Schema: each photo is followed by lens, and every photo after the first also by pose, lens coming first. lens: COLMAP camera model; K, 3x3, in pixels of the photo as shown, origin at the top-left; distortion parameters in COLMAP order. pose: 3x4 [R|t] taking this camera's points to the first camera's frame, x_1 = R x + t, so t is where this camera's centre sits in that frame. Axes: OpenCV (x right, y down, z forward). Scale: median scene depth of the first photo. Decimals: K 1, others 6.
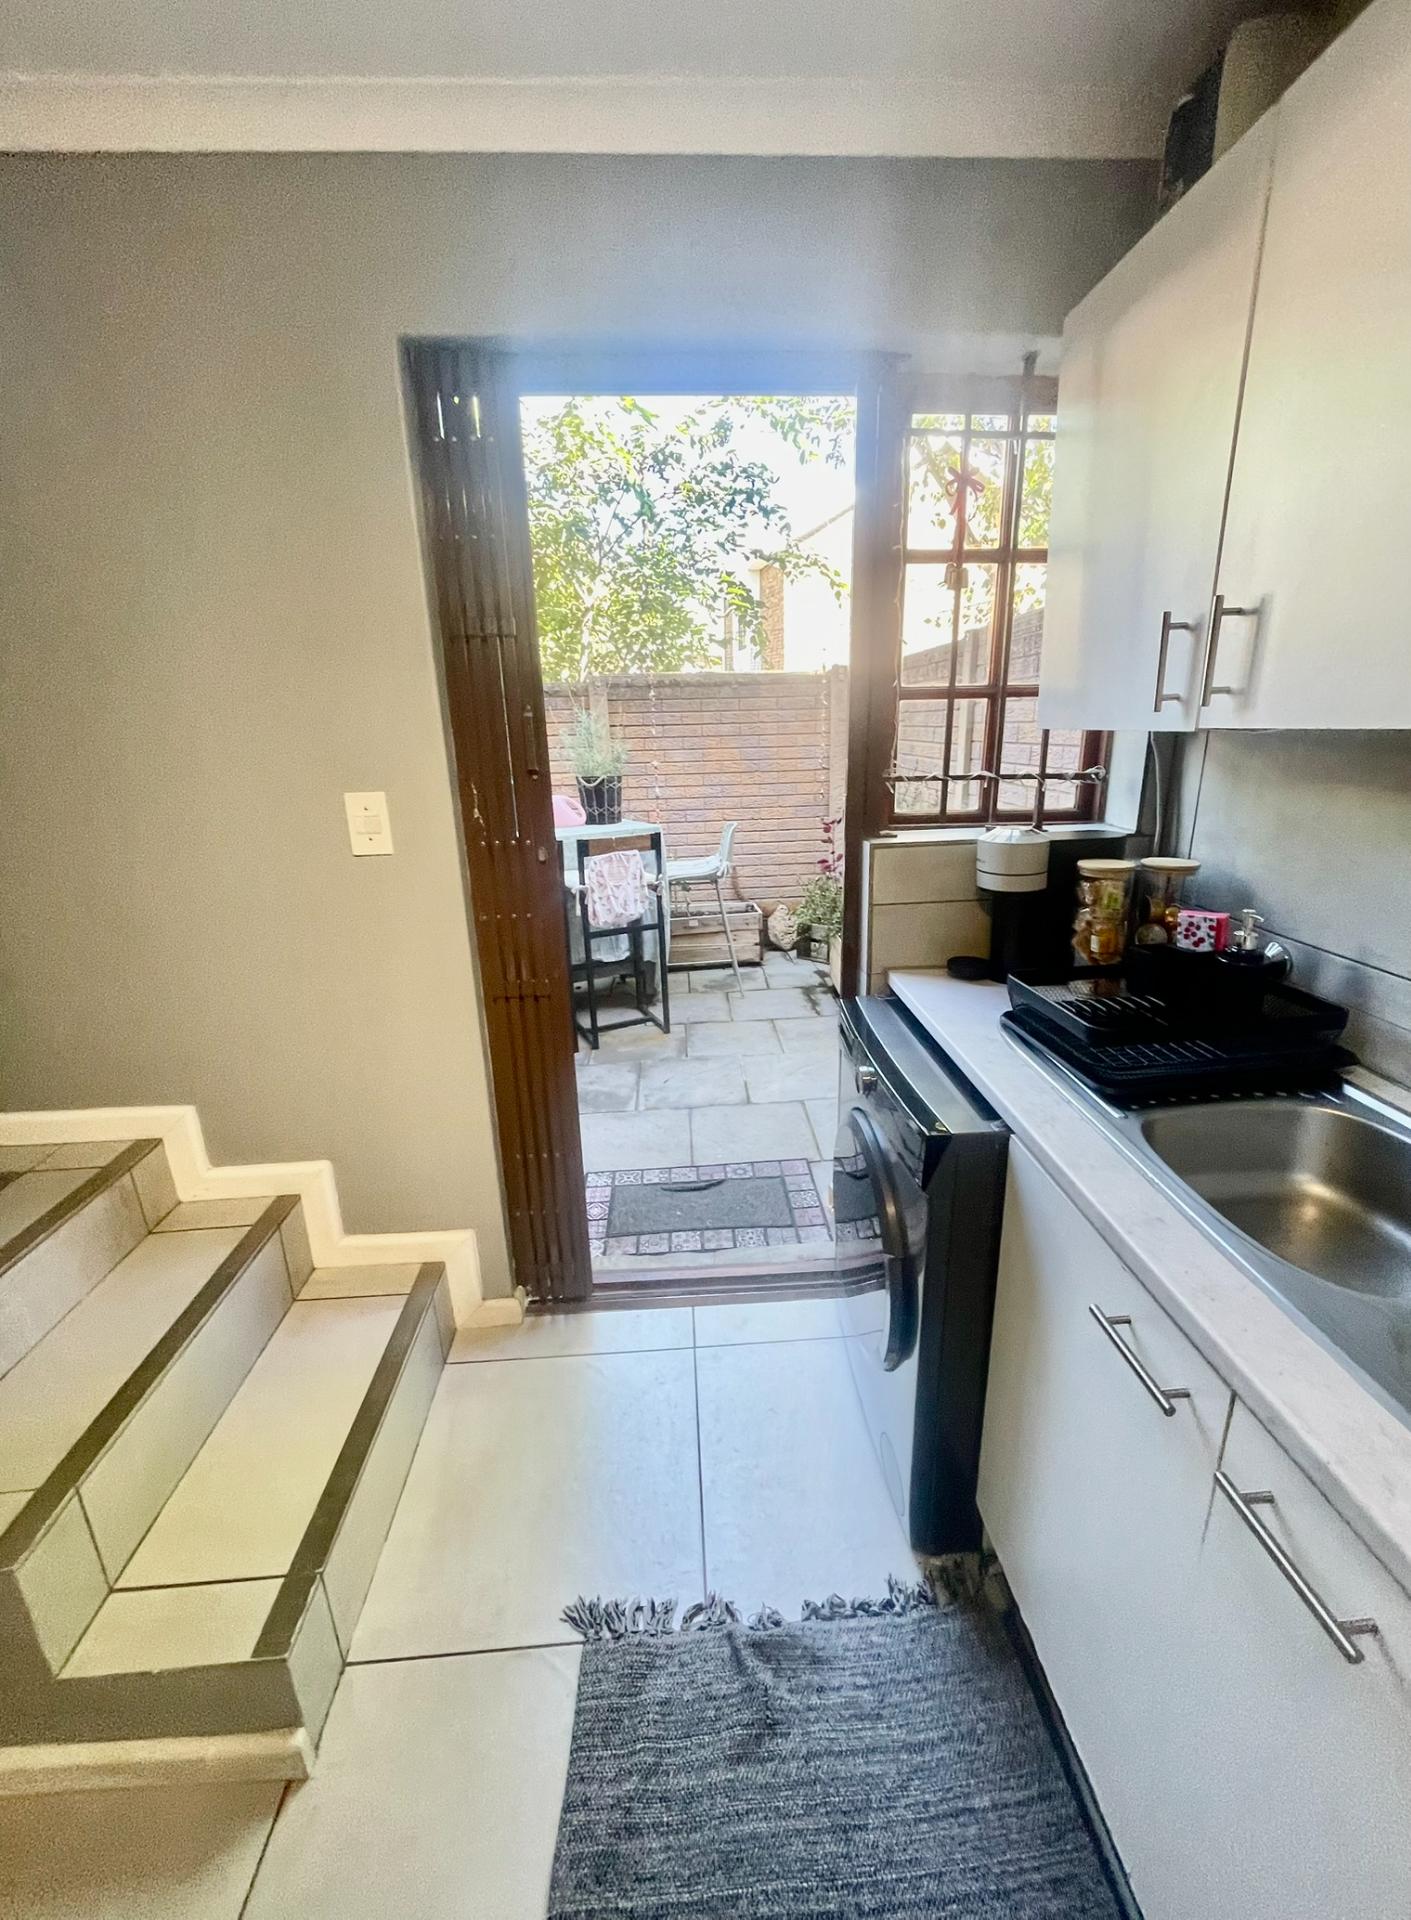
lens RADIAL K [[773.6, 0, 715.4], [0, 773.6, 959.3], [0, 0, 1]] dist [0.000408, -0.000047]
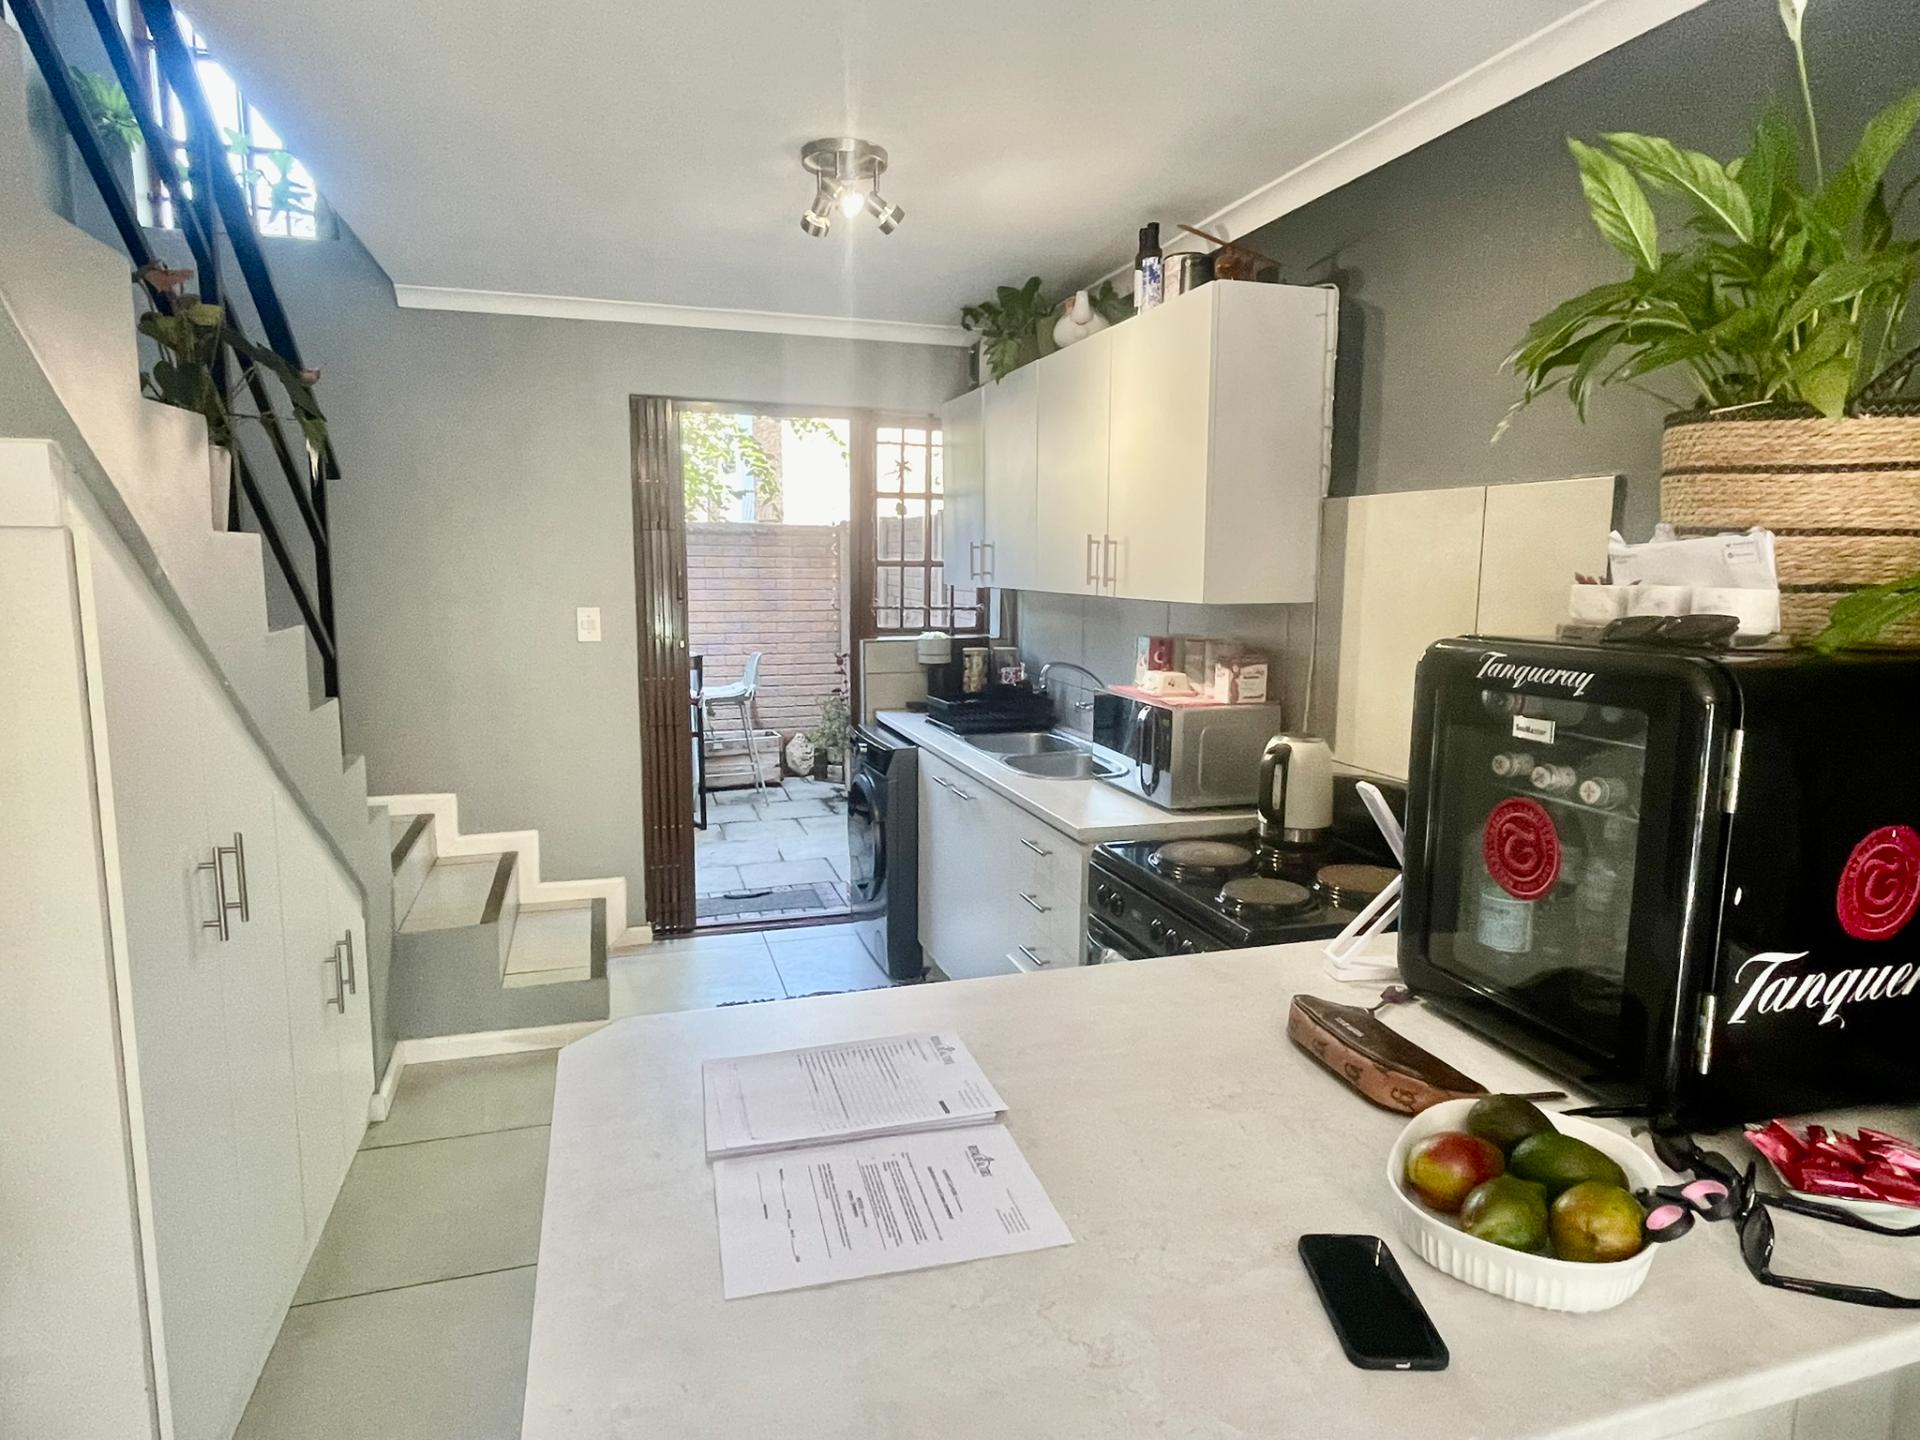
lens RADIAL K [[1082.4, 0, 969.2], [0, 1082.4, 720.4], [0, 0, 1]] dist [-0.015719, 0.011282]
pose [[0.966259, -0.004354, 0.257535, -0.146374], [0.042587, 0.988797, -0.143065, 0.277718], [-0.254027, 0.149205, 0.955619, -1.001048]]
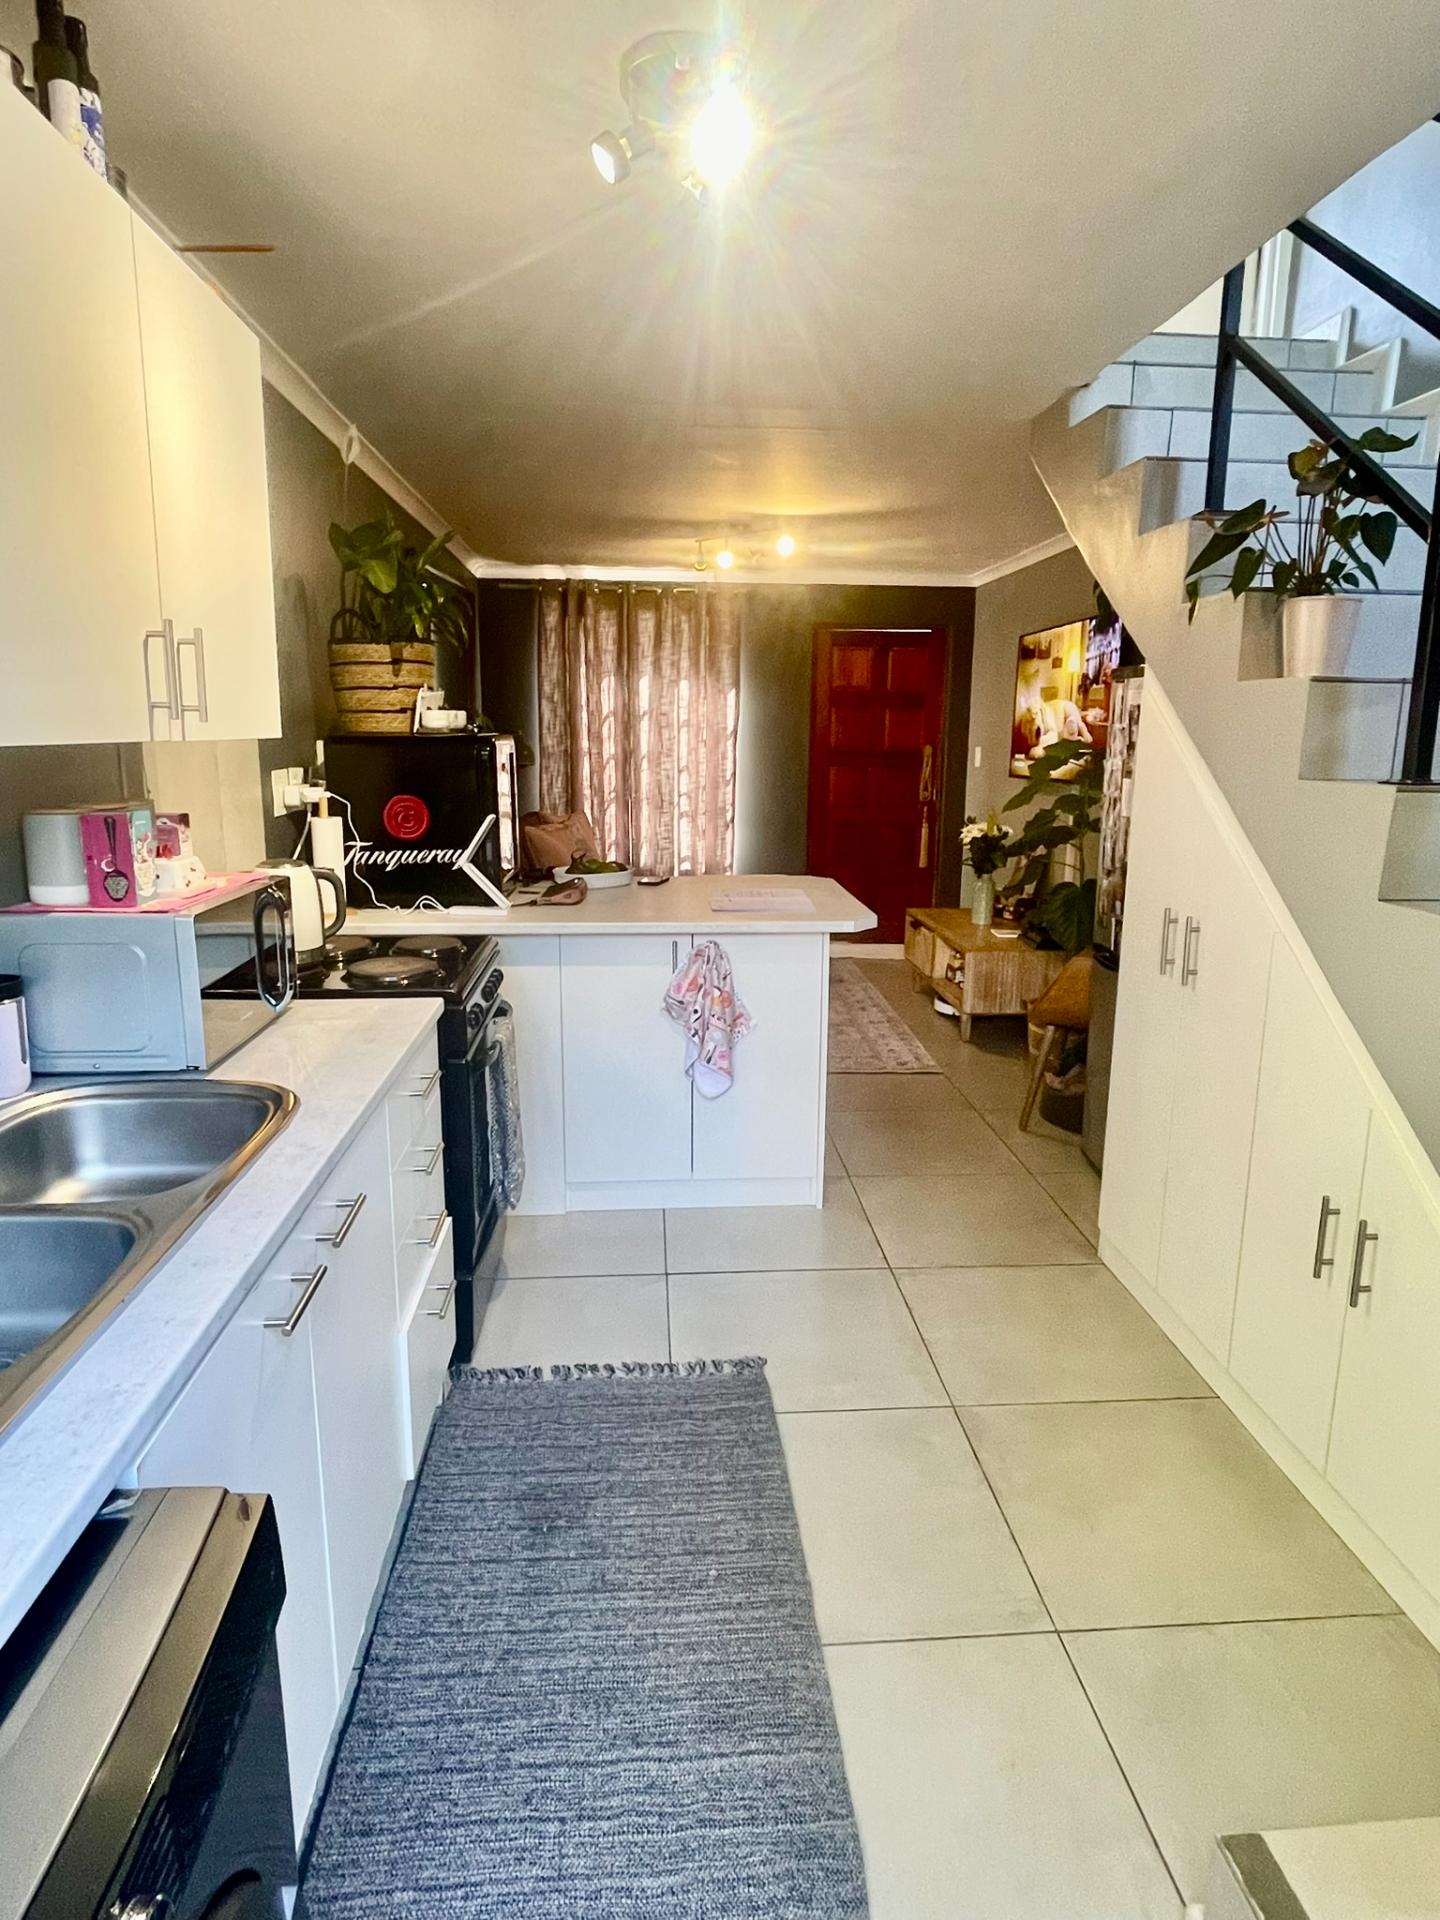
lens RADIAL K [[1082.4, 0, 723.5], [0, 1082.4, 954.9], [0, 0, 1]] dist [-0.015719, 0.011282]
pose [[-0.999857, 0.012924, -0.010948, -0.012842], [0.006113, 0.878122, 0.478397, -0.199395], [0.015796, 0.478261, -0.878075, 0.664397]]
